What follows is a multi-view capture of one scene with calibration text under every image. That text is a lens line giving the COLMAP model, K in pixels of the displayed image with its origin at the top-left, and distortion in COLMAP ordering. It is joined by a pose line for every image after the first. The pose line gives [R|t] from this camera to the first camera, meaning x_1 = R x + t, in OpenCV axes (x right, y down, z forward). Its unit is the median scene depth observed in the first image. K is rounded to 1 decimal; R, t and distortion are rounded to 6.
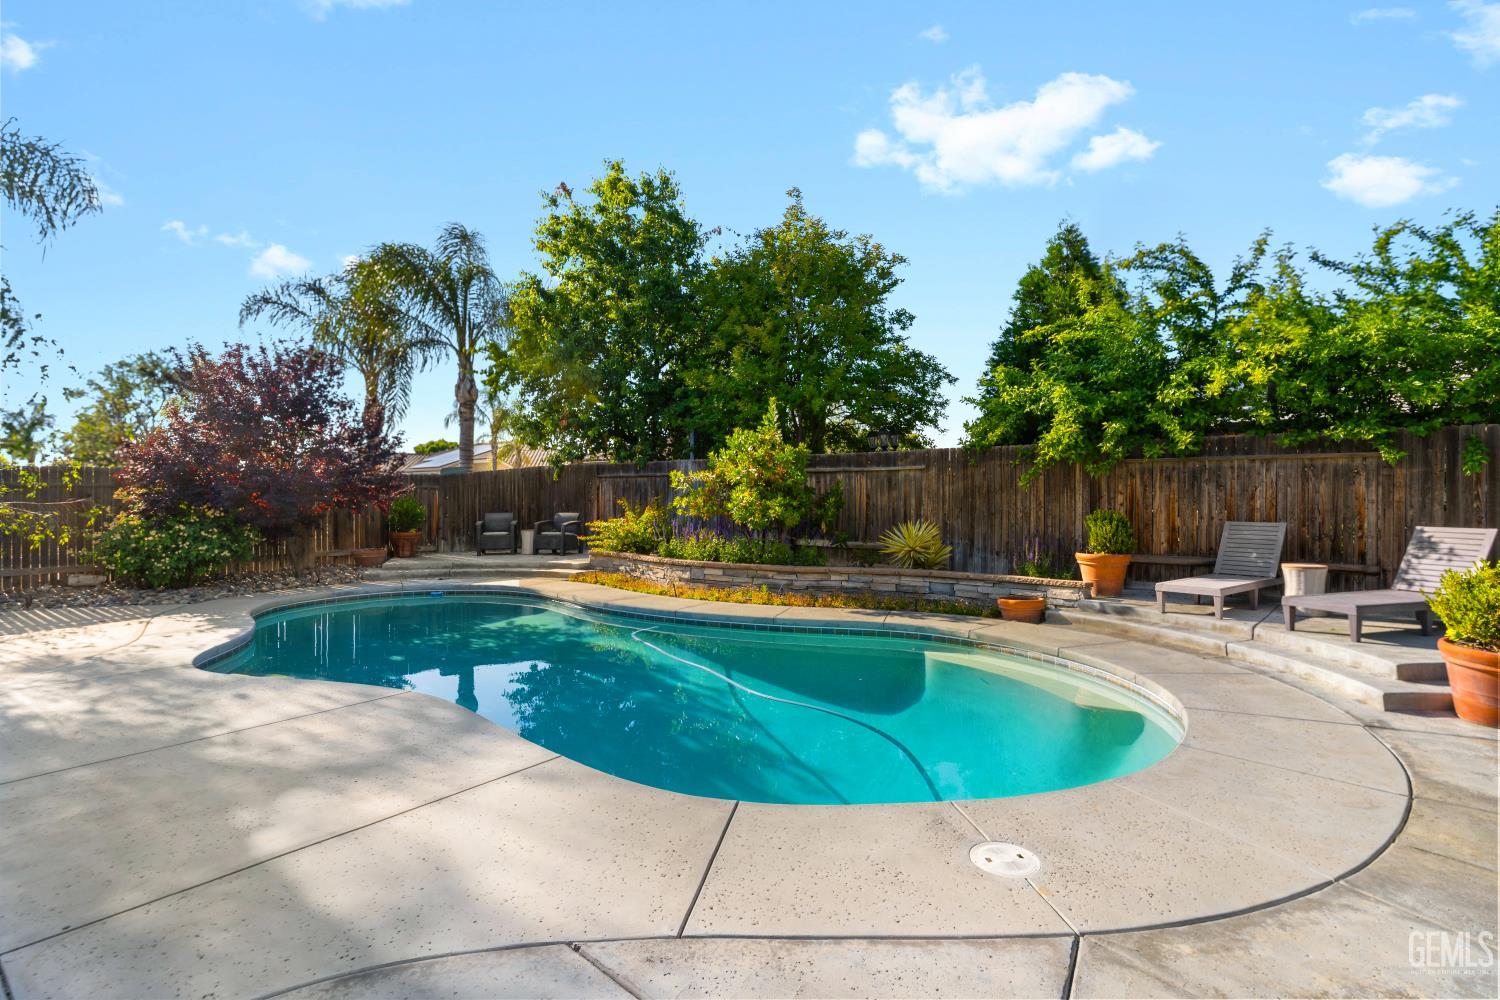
lens RADIAL K [[722.4, 0, 744.6], [0, 722.4, 498.7], [0, 0, 1]] dist [-0.001119, -0.000429]
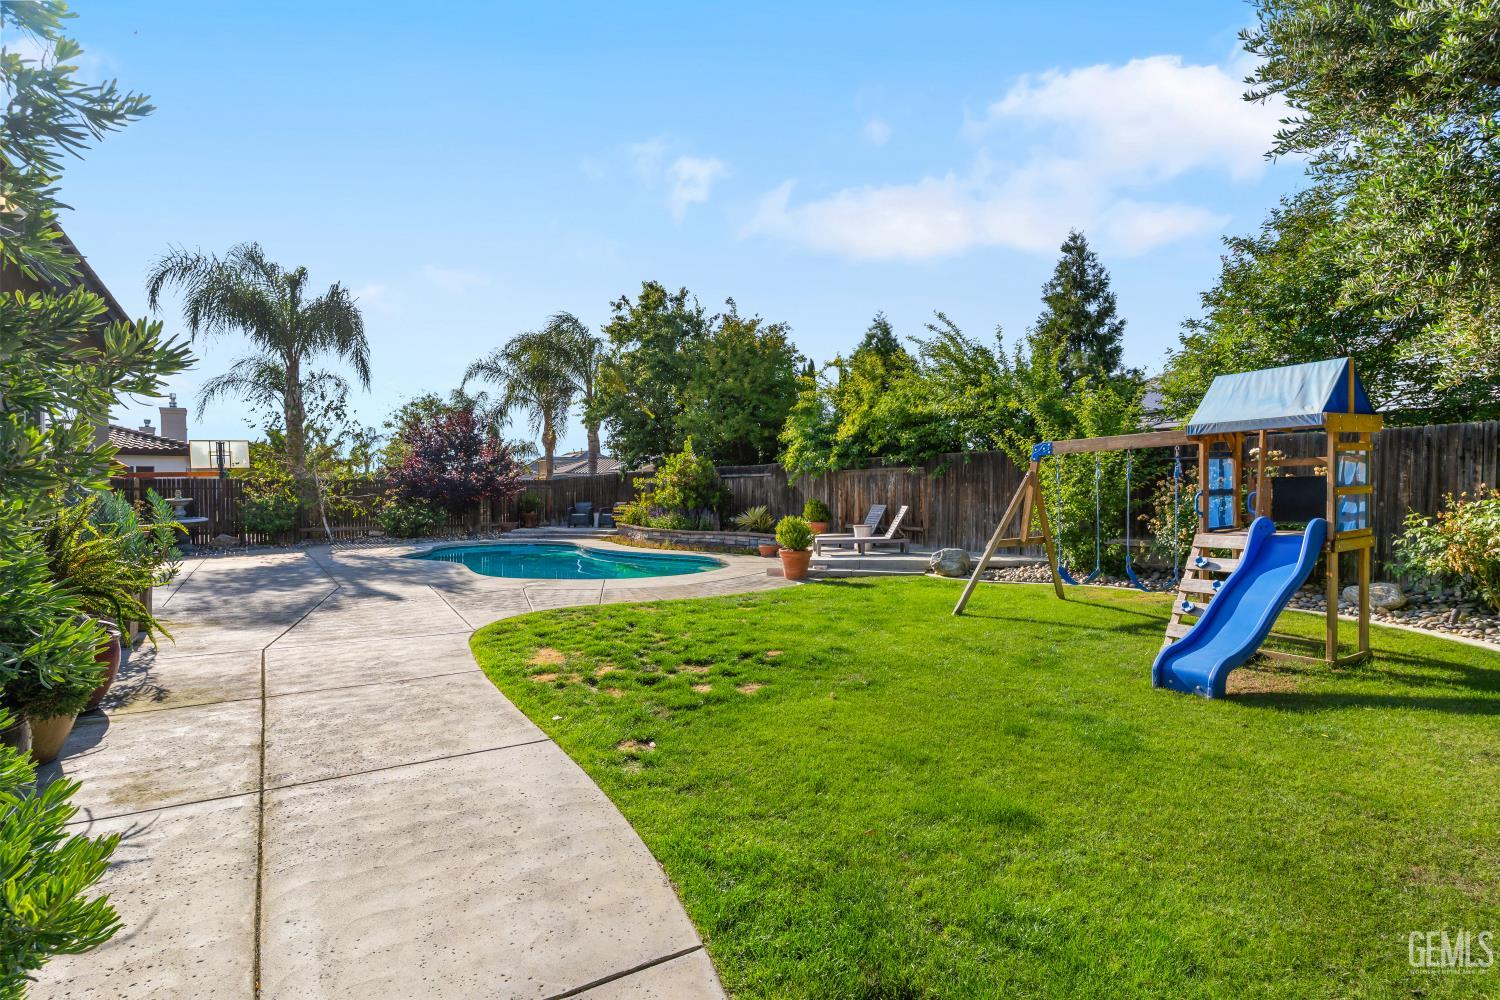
lens RADIAL K [[722.4, 0, 749.9], [0, 722.4, 497.4], [0, 0, 1]] dist [-0.001119, -0.000429]
pose [[0.955941, -0.001665, -0.293555, 0.743364], [0.003211, 0.999983, 0.004785, 0.002987], [0.293542, -0.005517, 0.955930, -0.685803]]
